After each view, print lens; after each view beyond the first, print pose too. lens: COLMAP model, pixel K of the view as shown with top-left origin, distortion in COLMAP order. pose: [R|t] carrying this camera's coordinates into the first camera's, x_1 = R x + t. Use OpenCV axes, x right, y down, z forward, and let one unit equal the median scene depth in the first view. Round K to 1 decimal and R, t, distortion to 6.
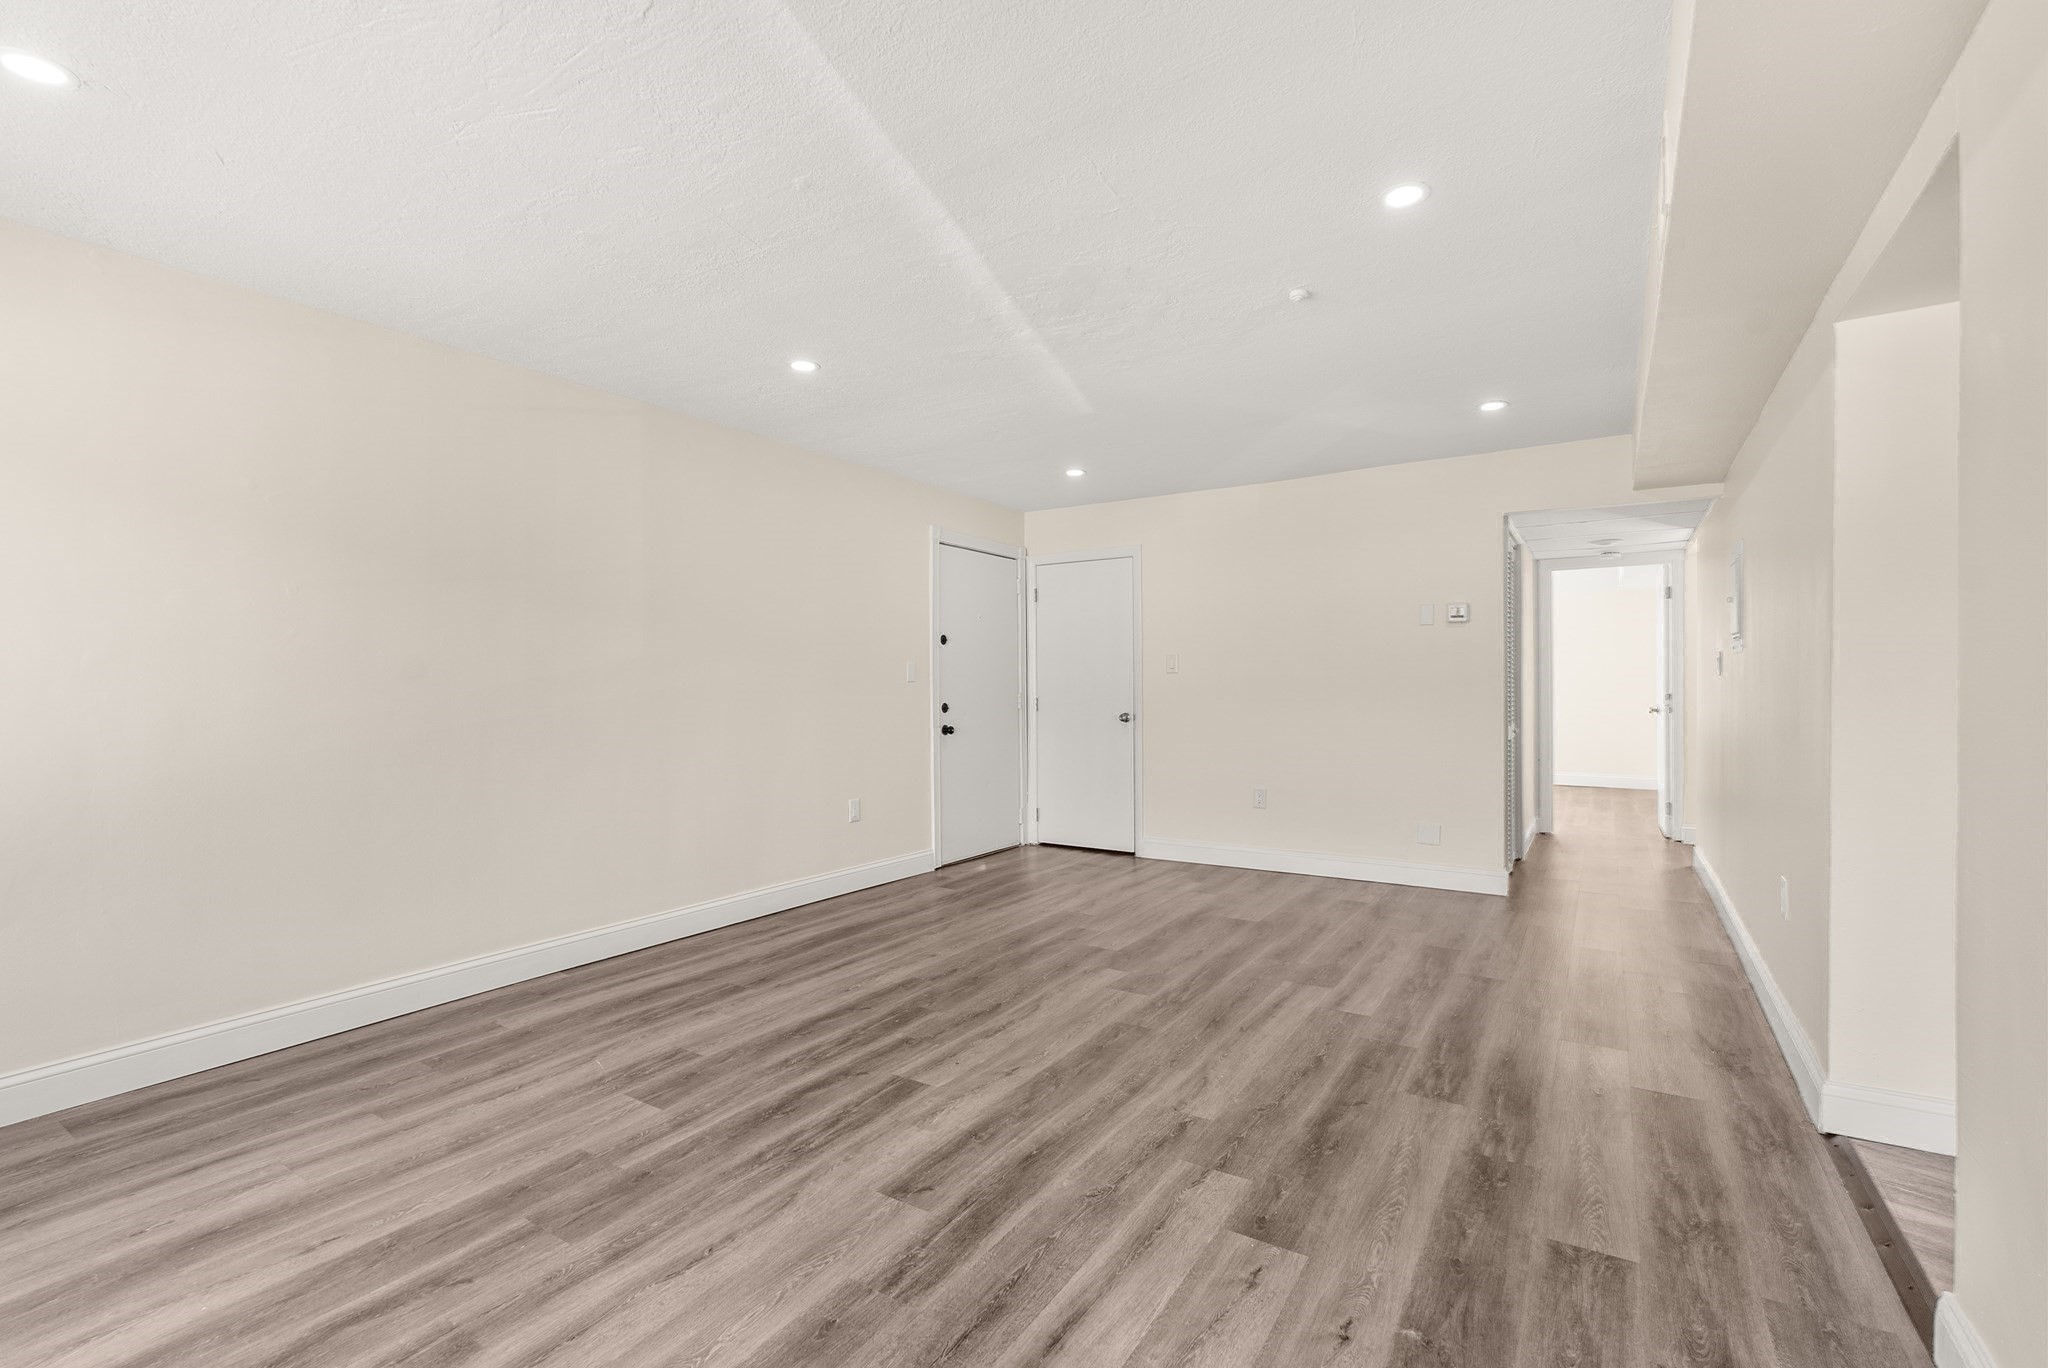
lens RADIAL K [[929.7, 0, 1006.0], [0, 929.7, 682.2], [0, 0, 1]] dist [-0.005799, 0.000017]
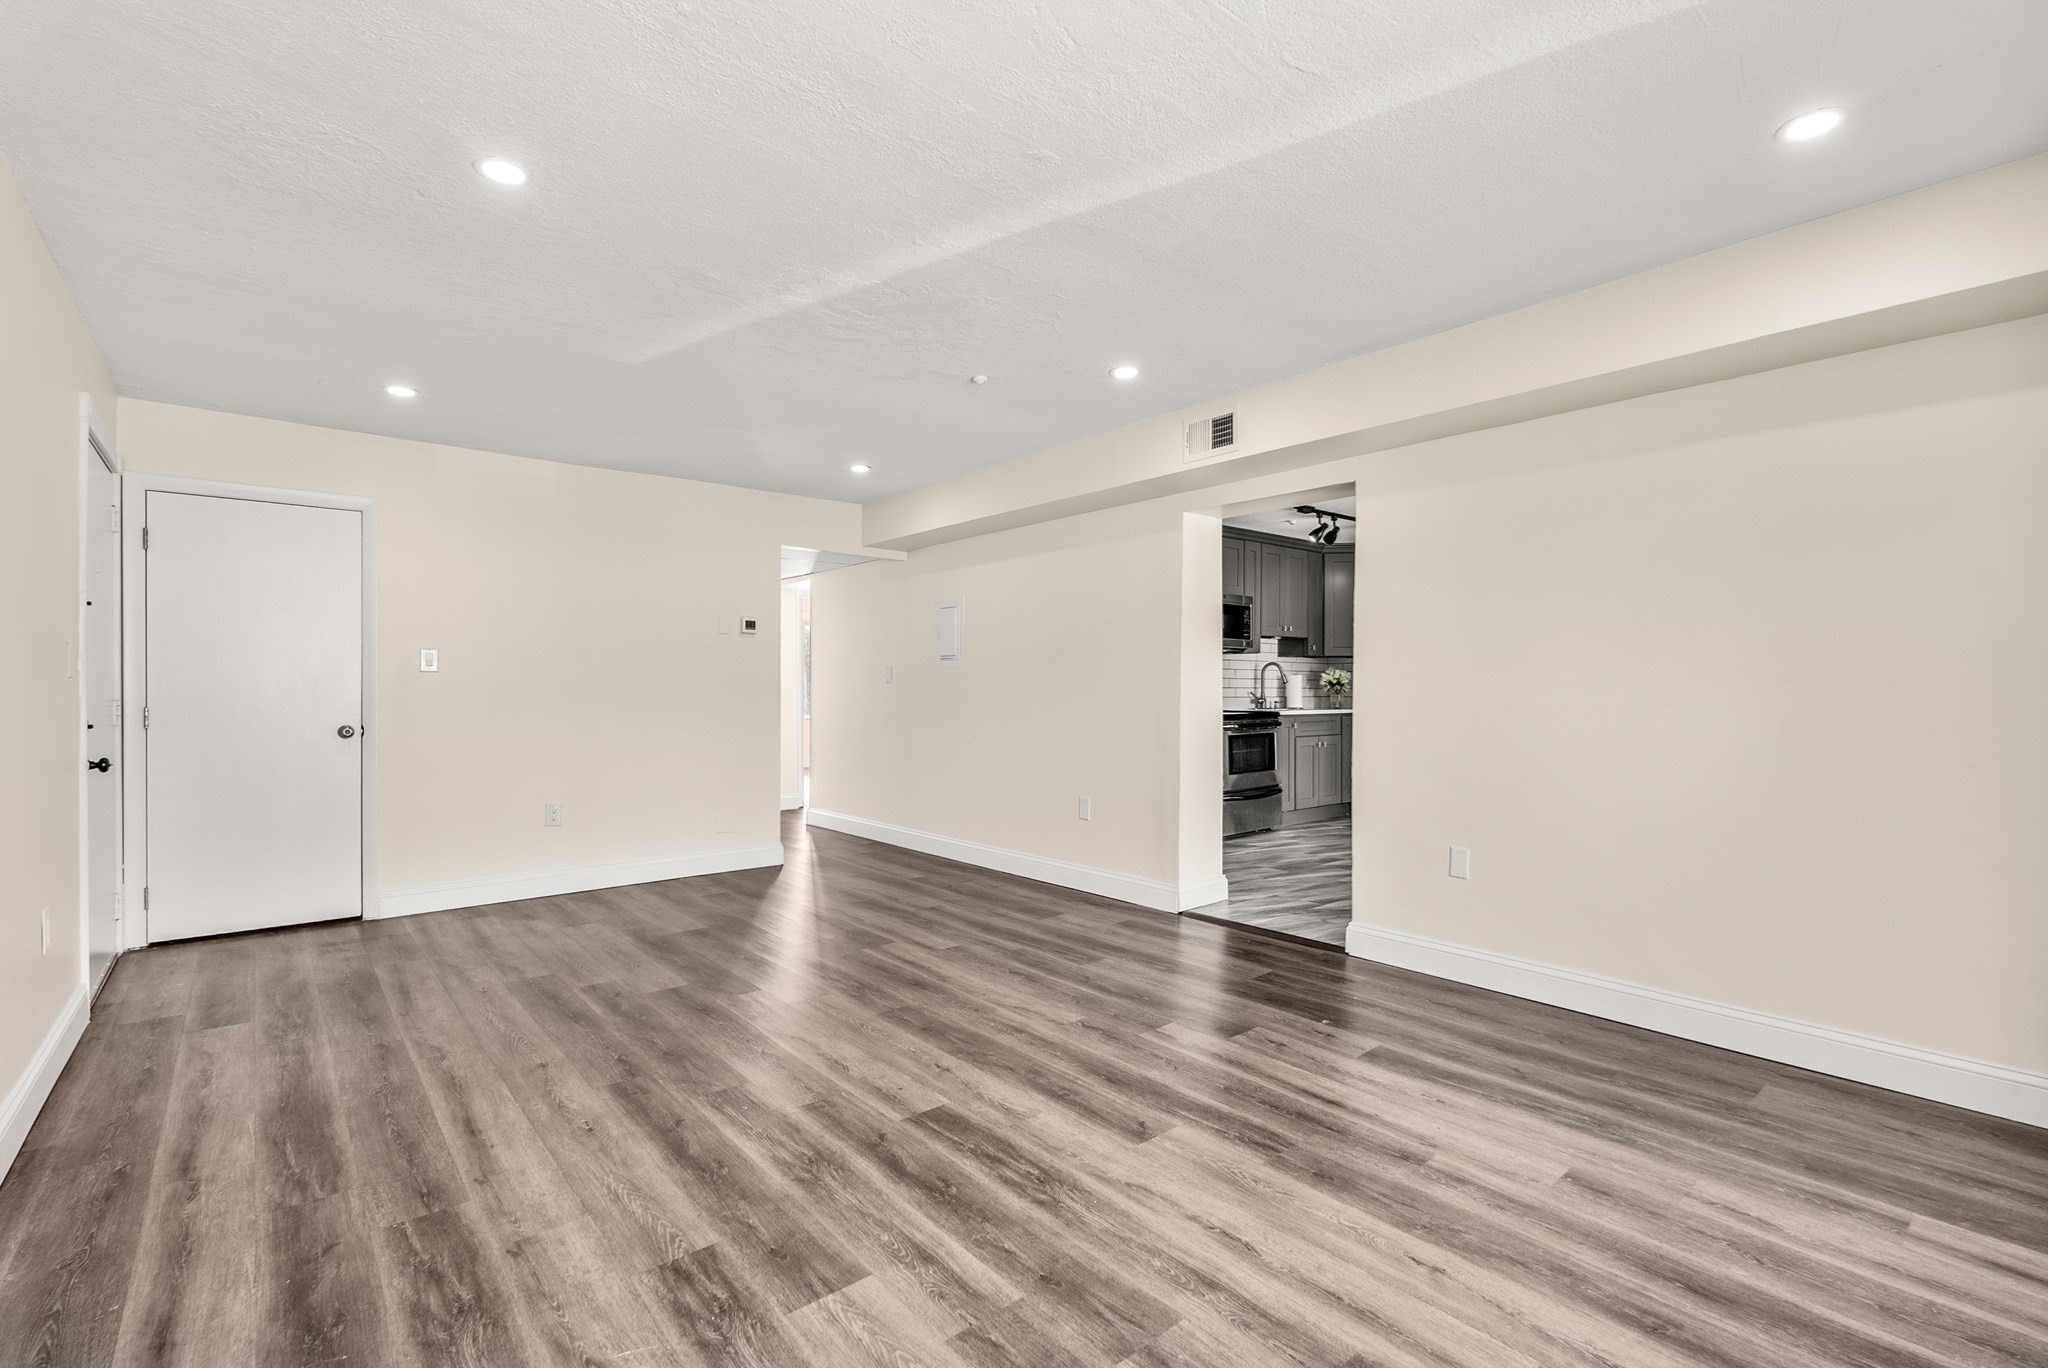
lens RADIAL K [[929.7, 0, 1057.9], [0, 929.7, 684.9], [0, 0, 1]] dist [-0.005799, 0.000017]
pose [[0.255027, 0.006901, 0.966909, -0.805788], [-0.004092, 0.999973, -0.006057, 0.006025], [-0.966925, -0.002412, 0.255048, 0.530066]]
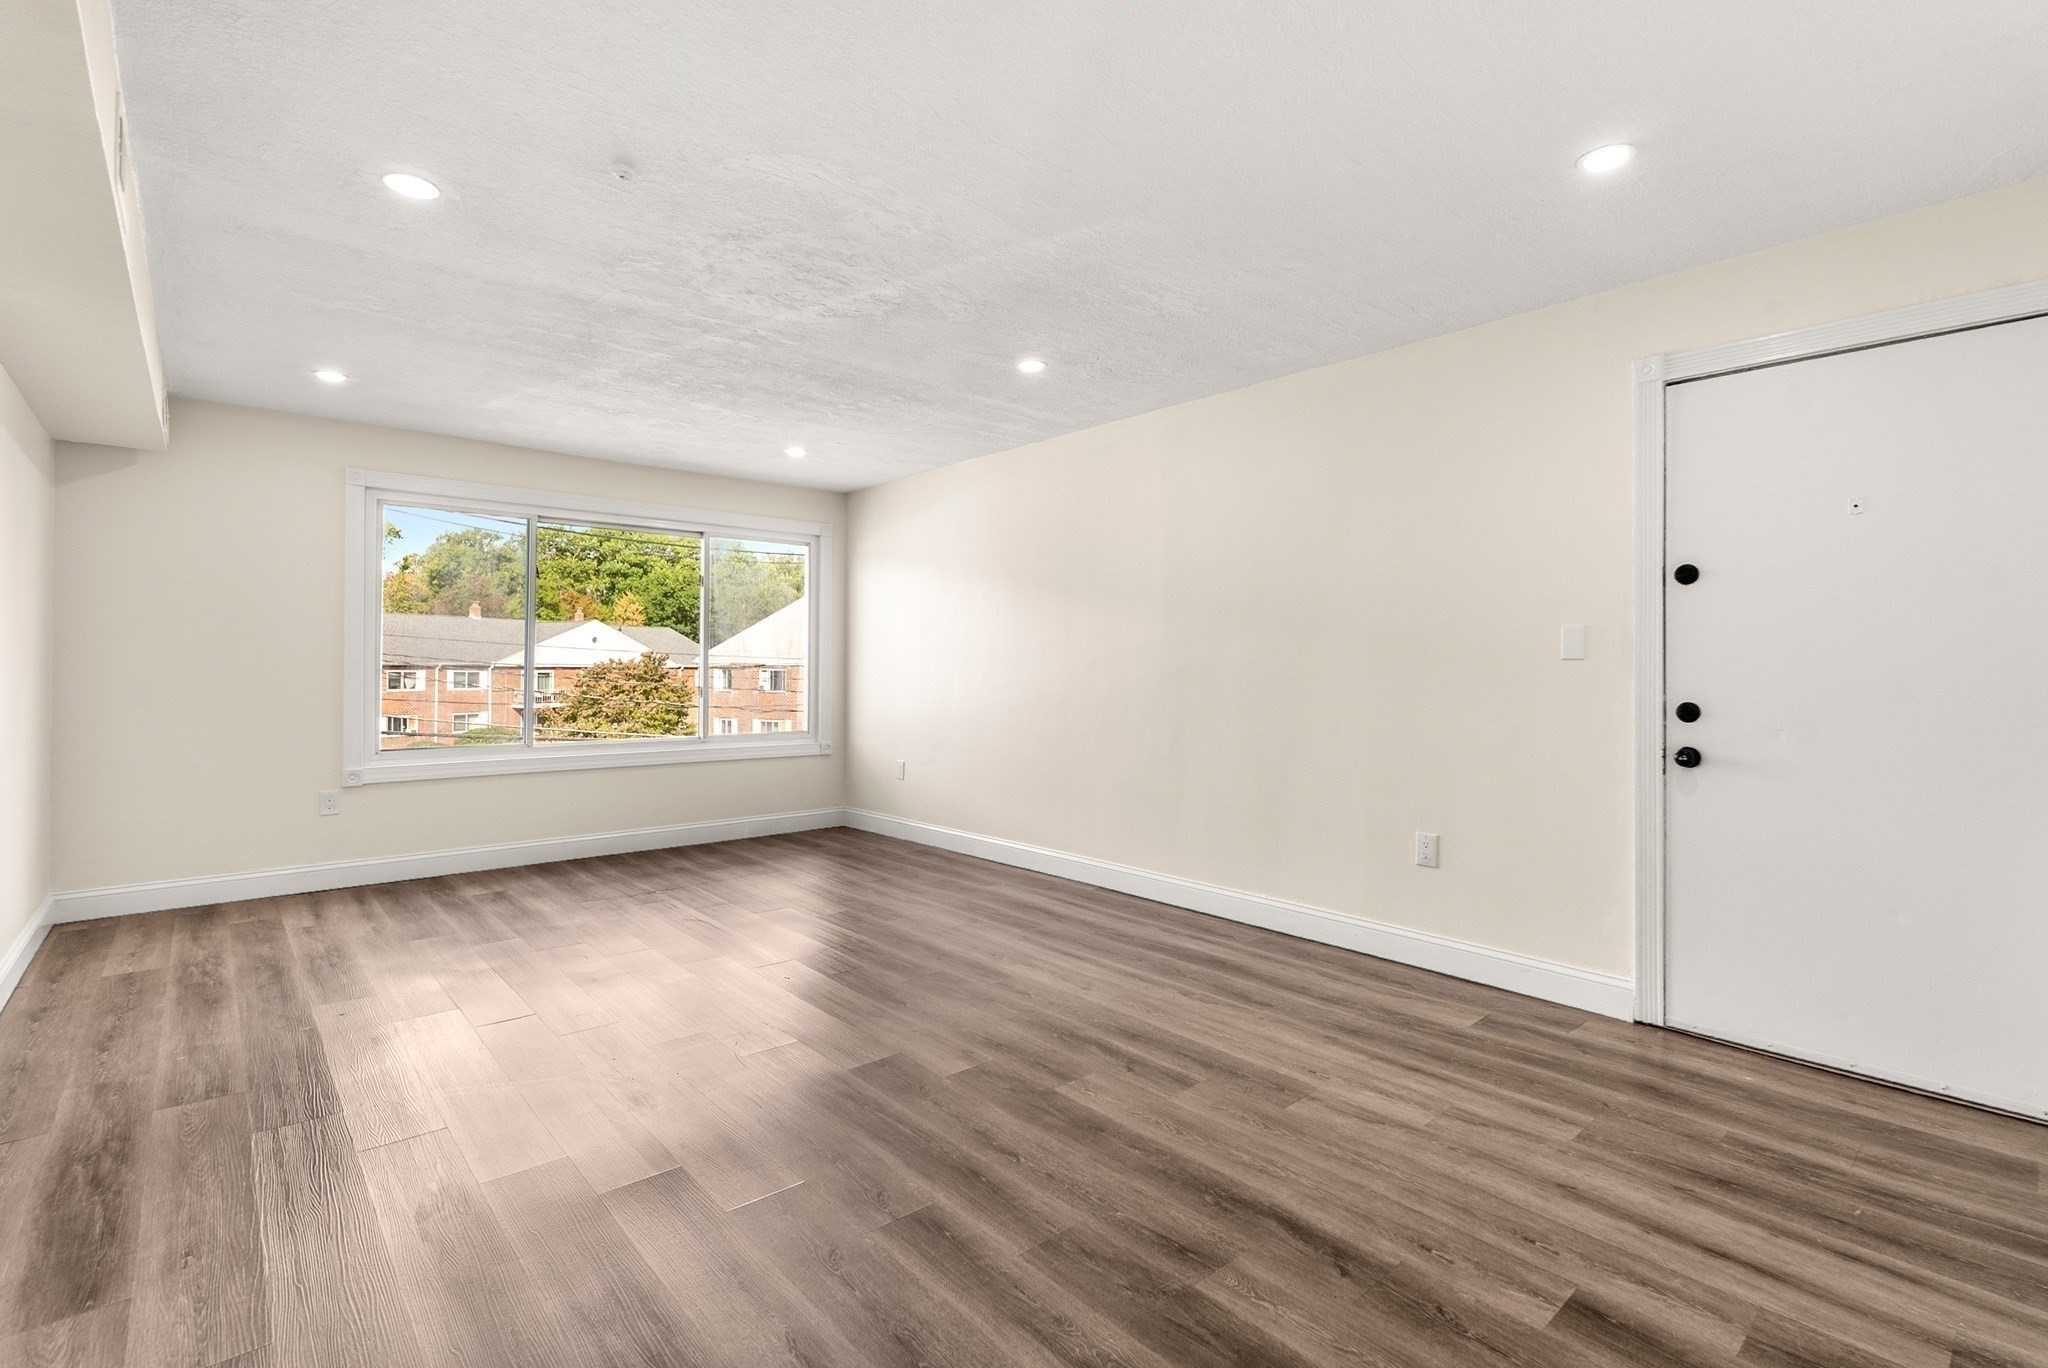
lens RADIAL K [[929.7, 0, 999.2], [0, 929.7, 657.9], [0, 0, 1]] dist [-0.005799, 0.000017]
pose [[-0.278757, -0.003780, -0.960354, 0.896707], [-0.000836, 0.999993, -0.003694, 0.002081], [0.960361, -0.000227, -0.278759, 1.399615]]
